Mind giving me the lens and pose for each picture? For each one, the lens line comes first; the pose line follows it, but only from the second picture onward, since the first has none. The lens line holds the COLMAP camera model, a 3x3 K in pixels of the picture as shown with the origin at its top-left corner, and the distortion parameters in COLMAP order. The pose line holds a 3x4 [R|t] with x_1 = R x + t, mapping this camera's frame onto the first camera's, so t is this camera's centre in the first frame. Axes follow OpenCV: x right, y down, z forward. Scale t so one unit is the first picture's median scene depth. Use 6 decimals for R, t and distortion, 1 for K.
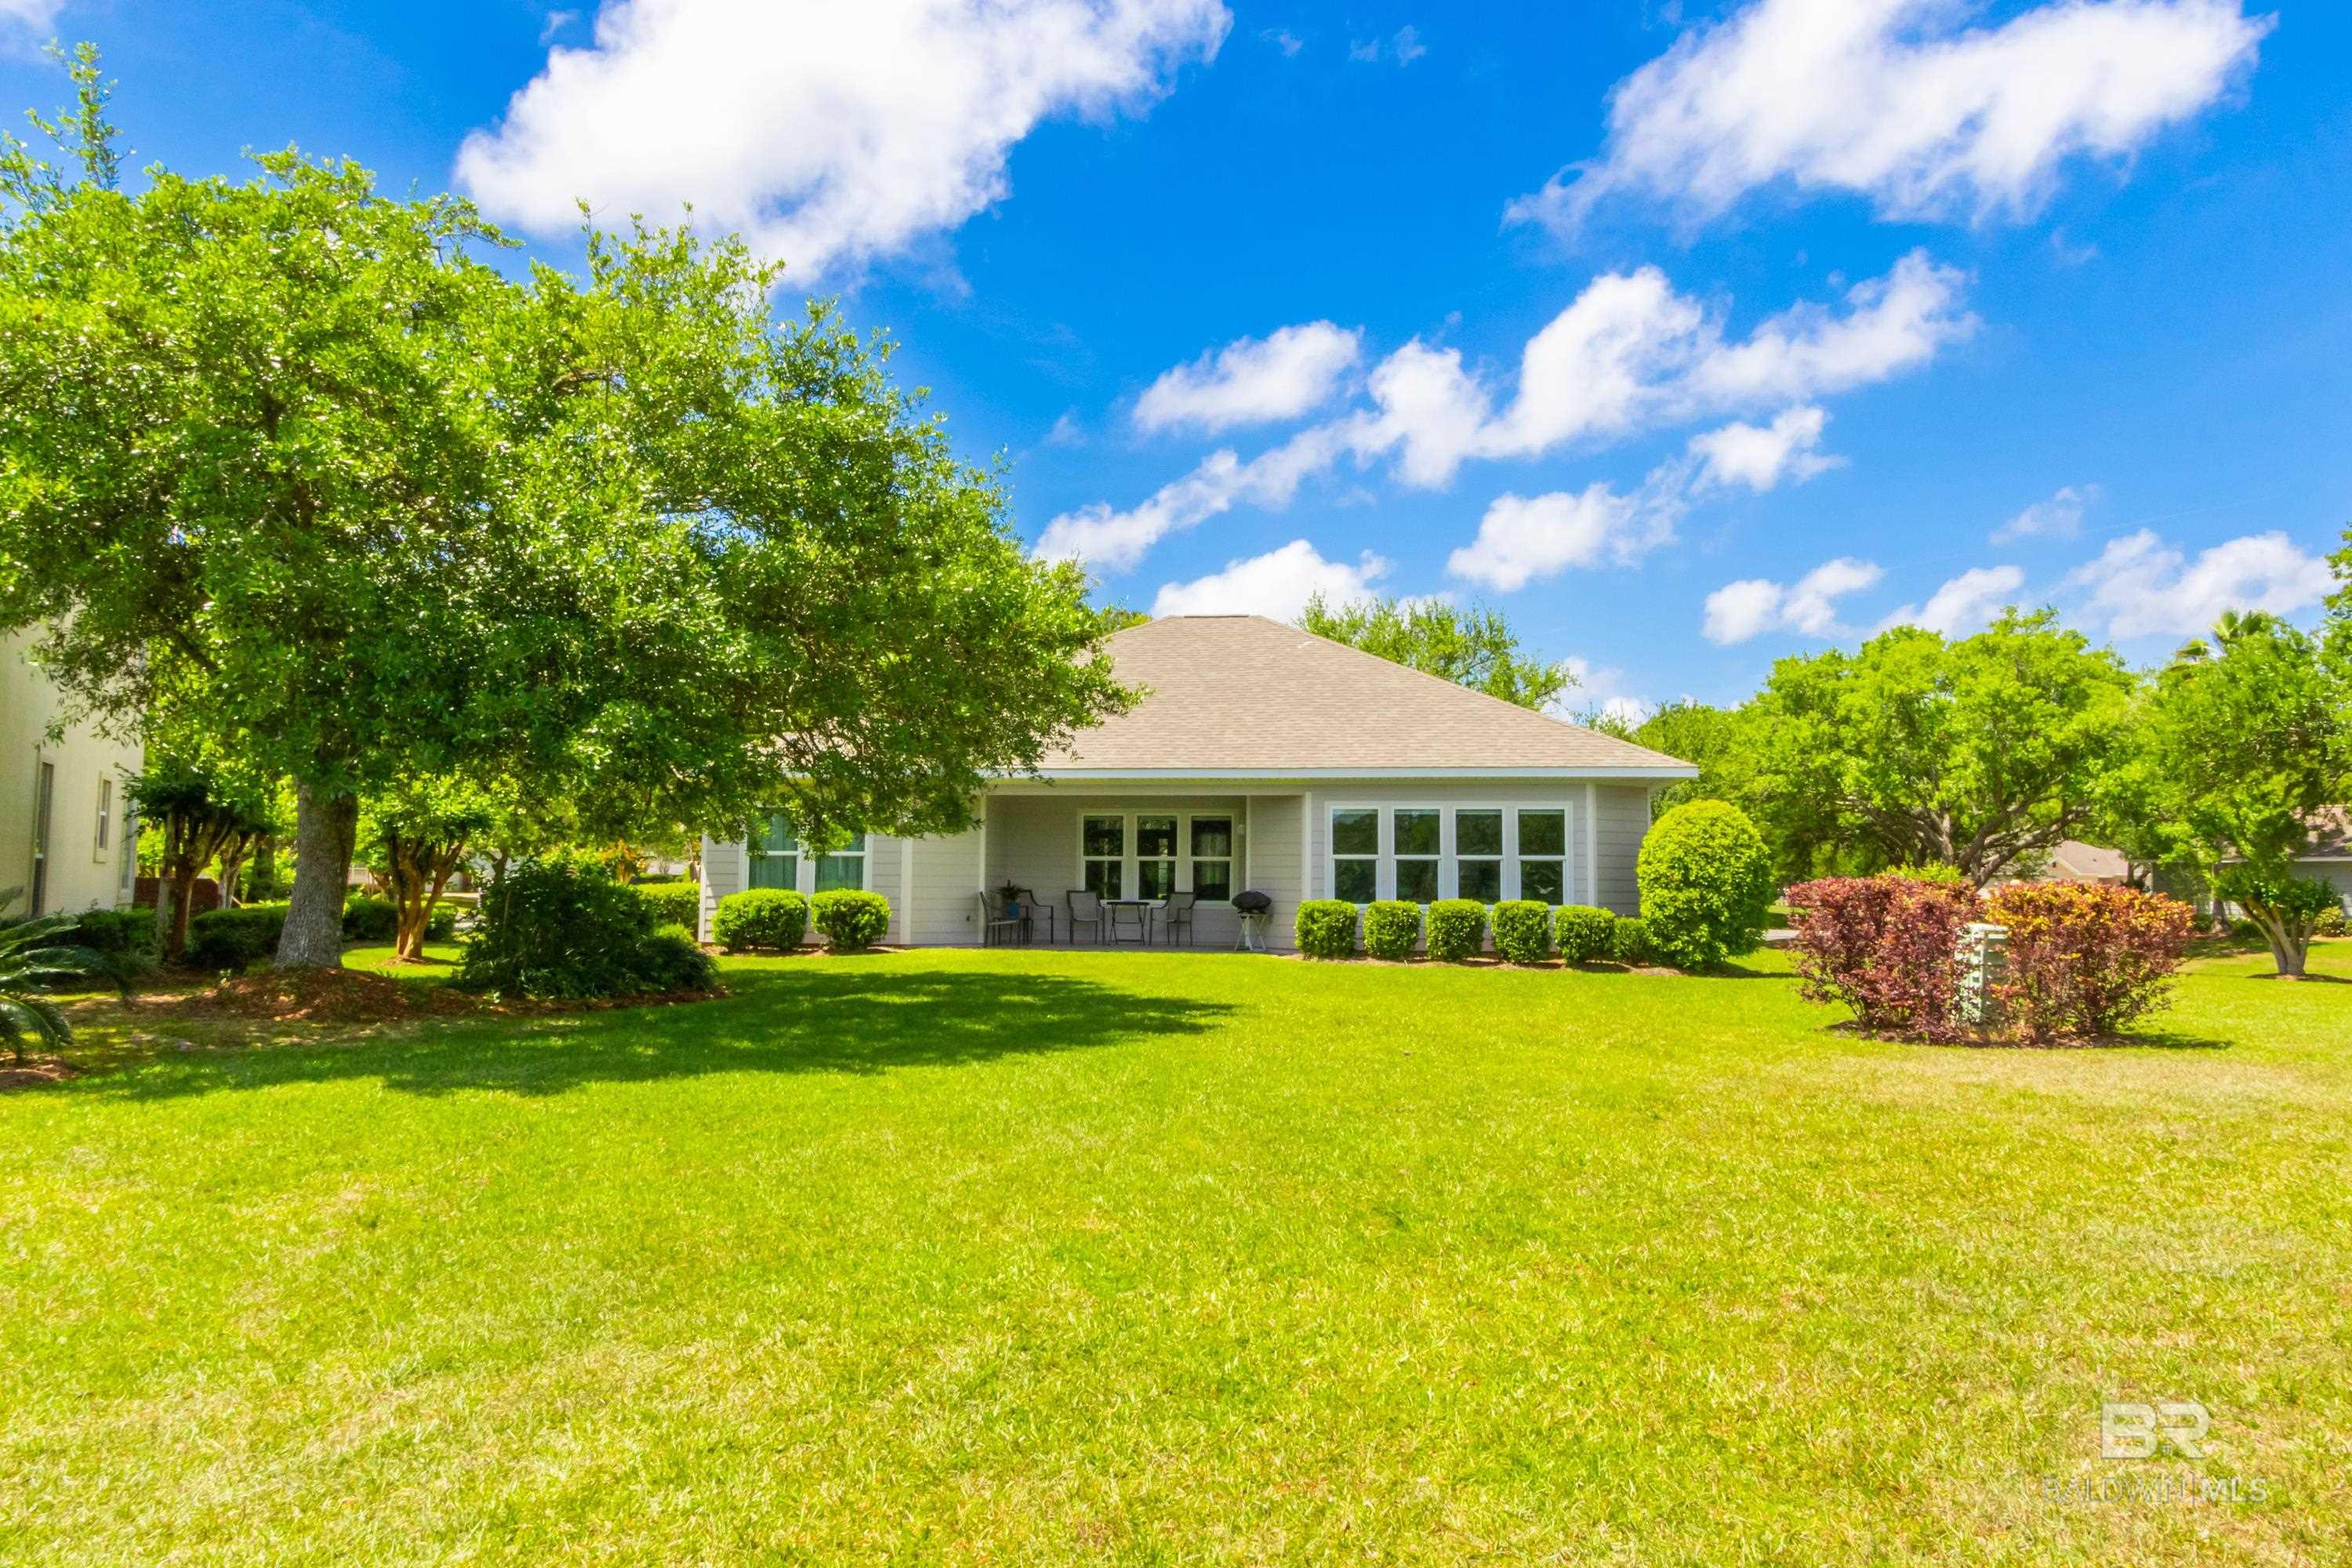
lens RADIAL K [[1482.7, 0, 1227.1], [0, 1482.7, 763.2], [0, 0, 1]] dist [-0.001574, 0.001434]
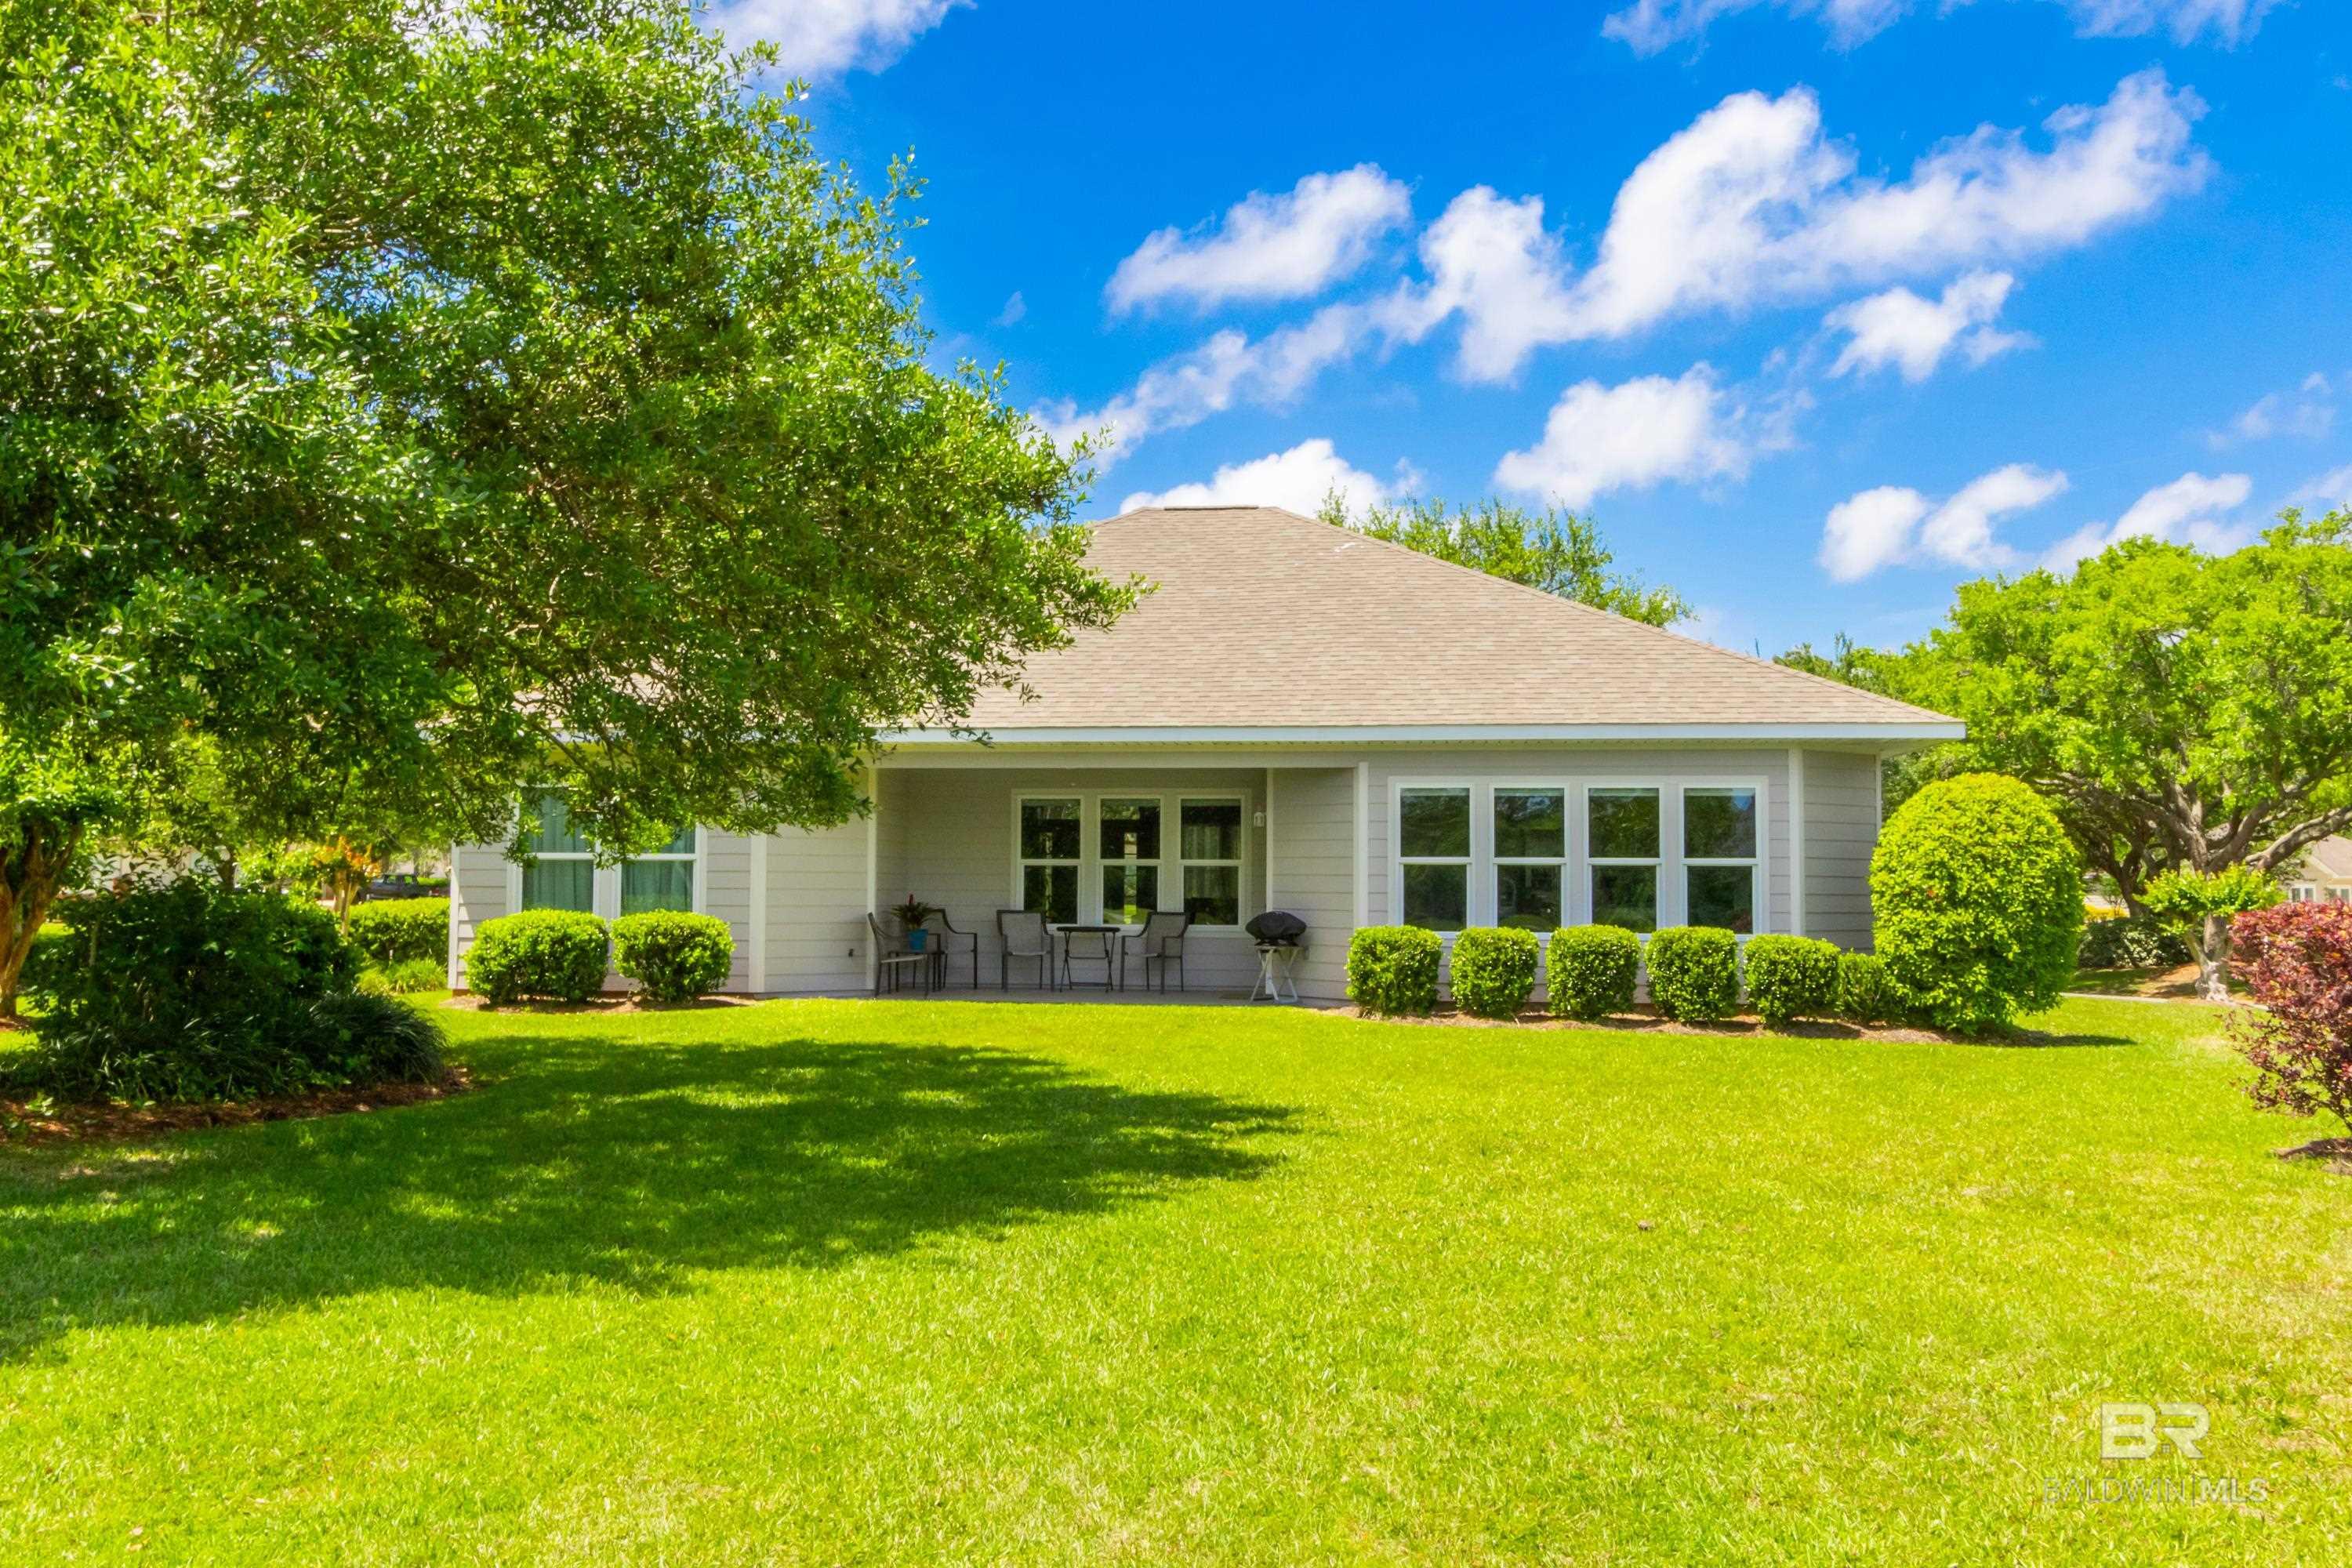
lens RADIAL K [[1945.5, 0, 1181.5], [0, 1945.5, 781.9], [0, 0, 1]] dist [0.013427, -0.028004]
pose [[0.999983, -0.001802, -0.005559, -0.022823], [0.001942, 0.999678, 0.025311, 0.006194], [0.005512, -0.025322, 0.999664, 0.138904]]
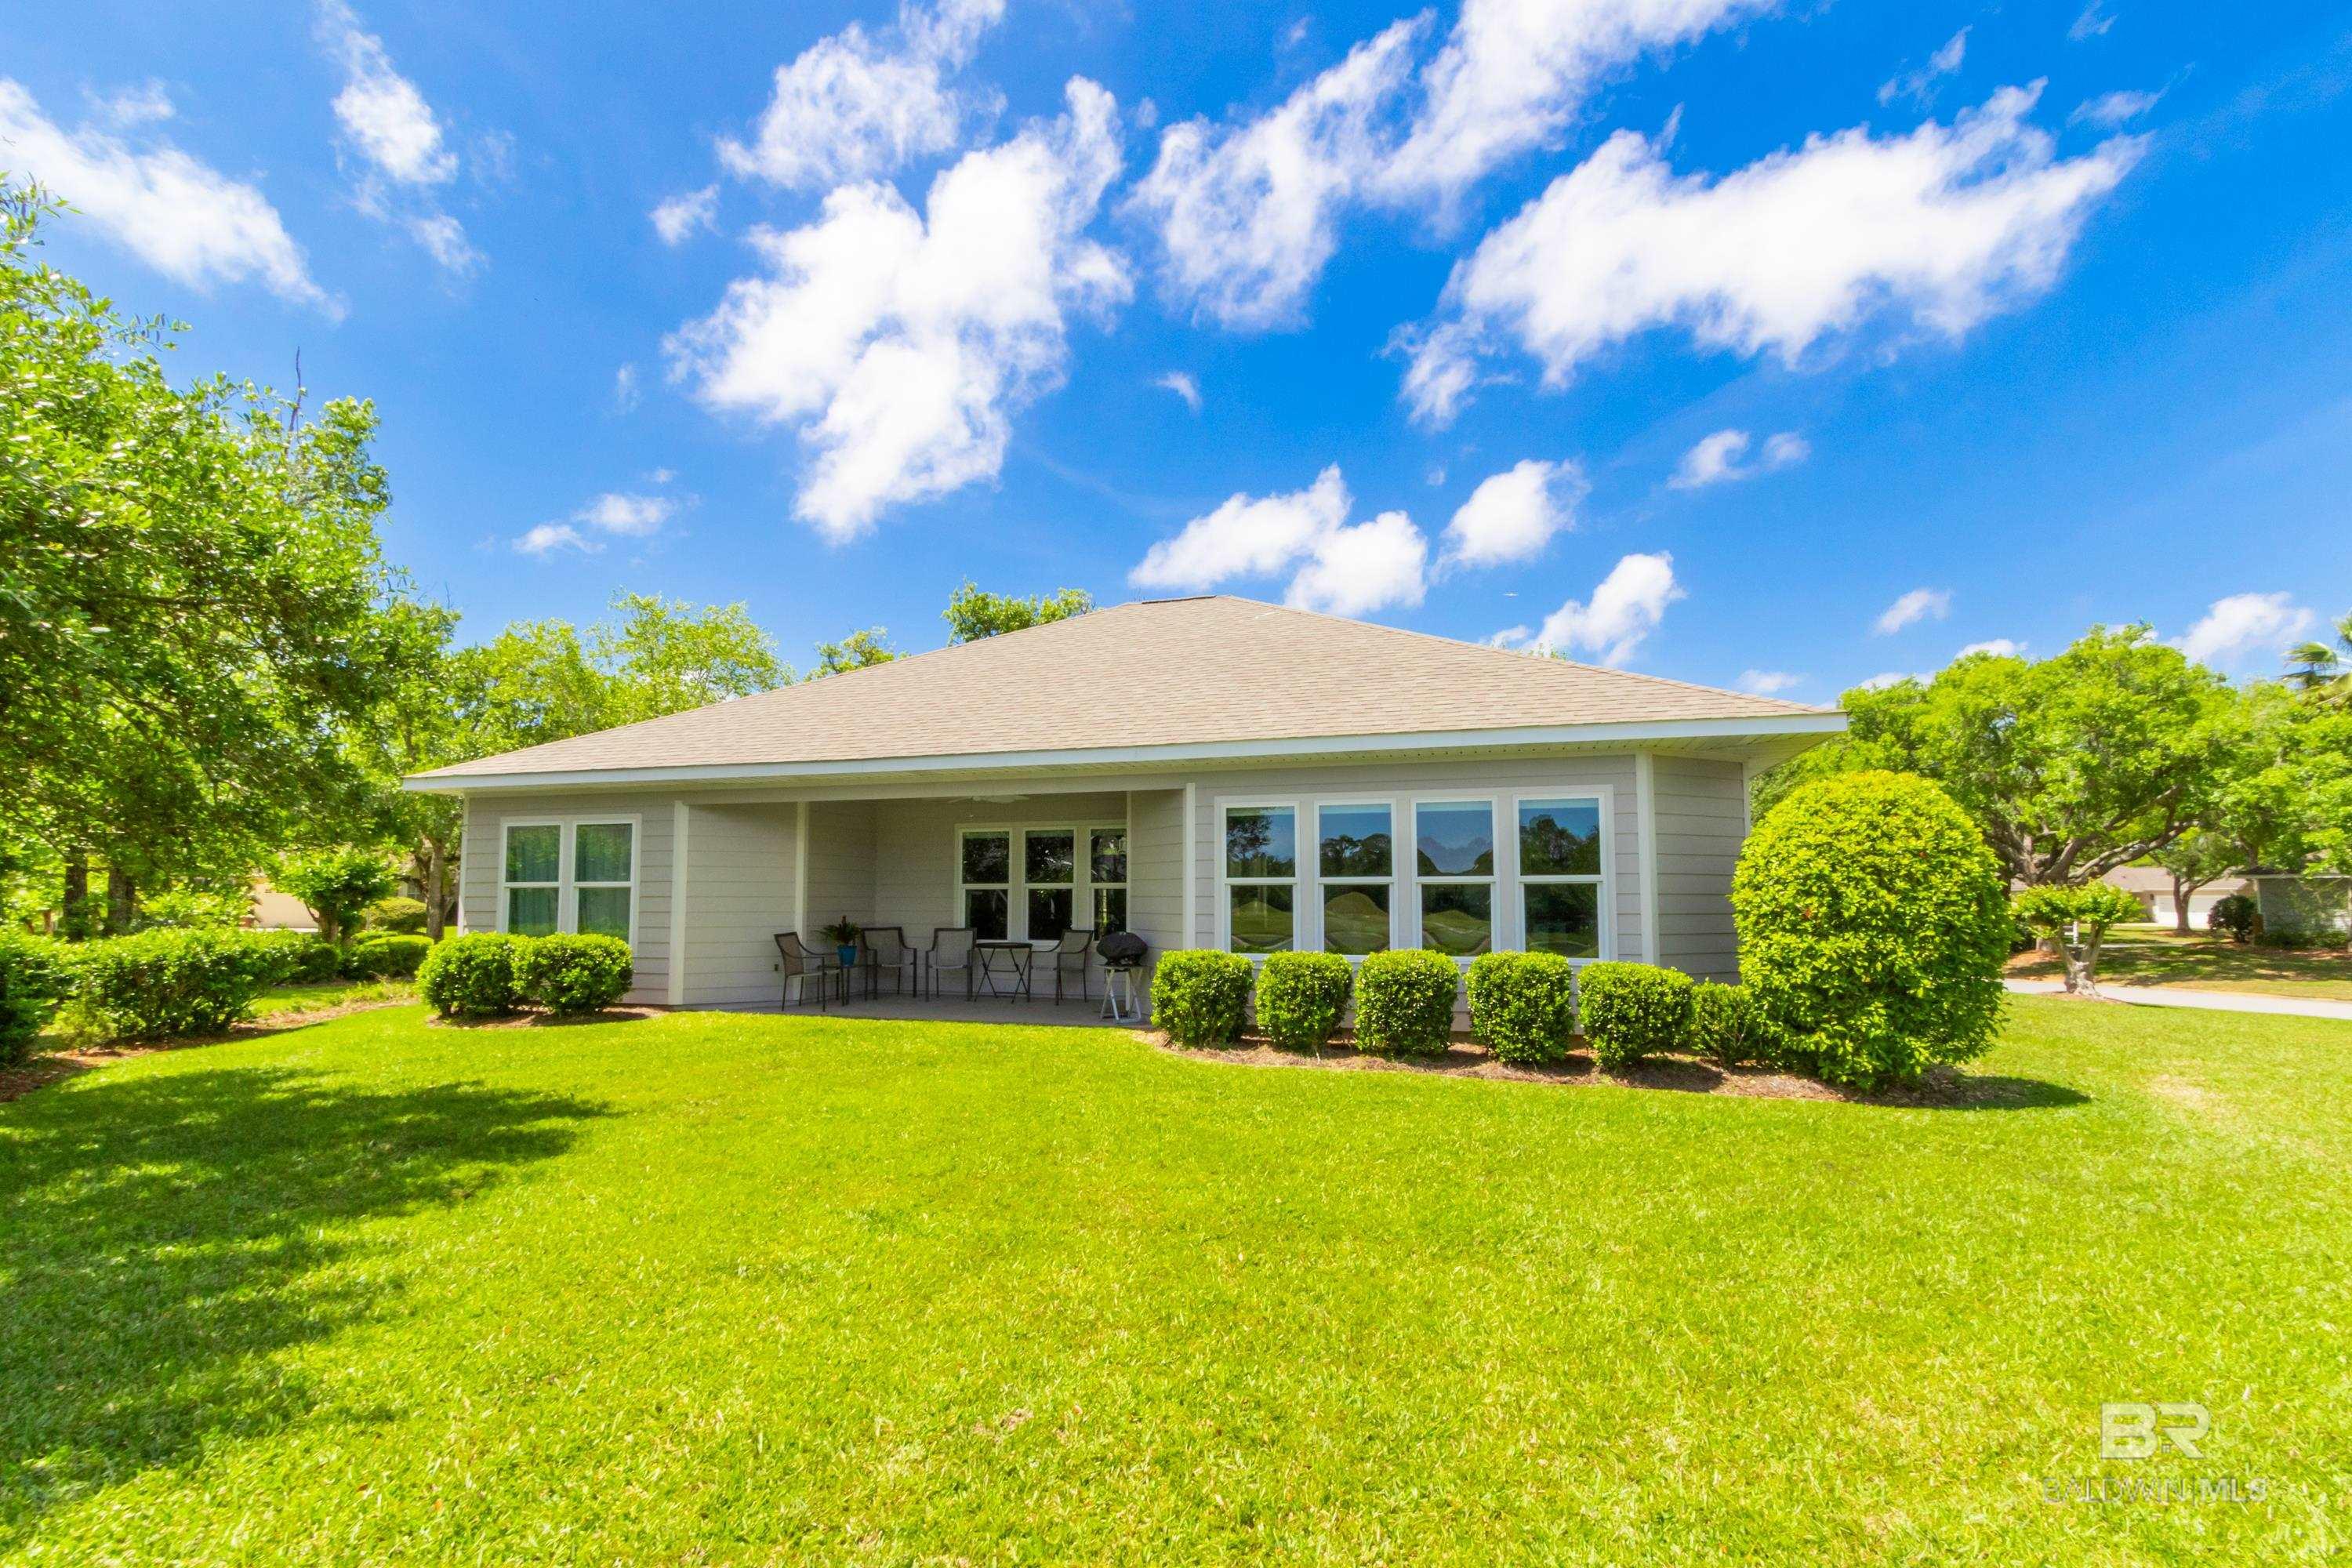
lens RADIAL K [[1077.5, 0, 1179.5], [0, 1077.5, 819.9], [0, 0, 1]] dist [0.007963, -0.001539]
pose [[0.984225, -0.021828, -0.175567, 0.141861], [0.022654, 0.999740, 0.002698, 0.036345], [0.175462, -0.006633, 0.984464, 0.557228]]
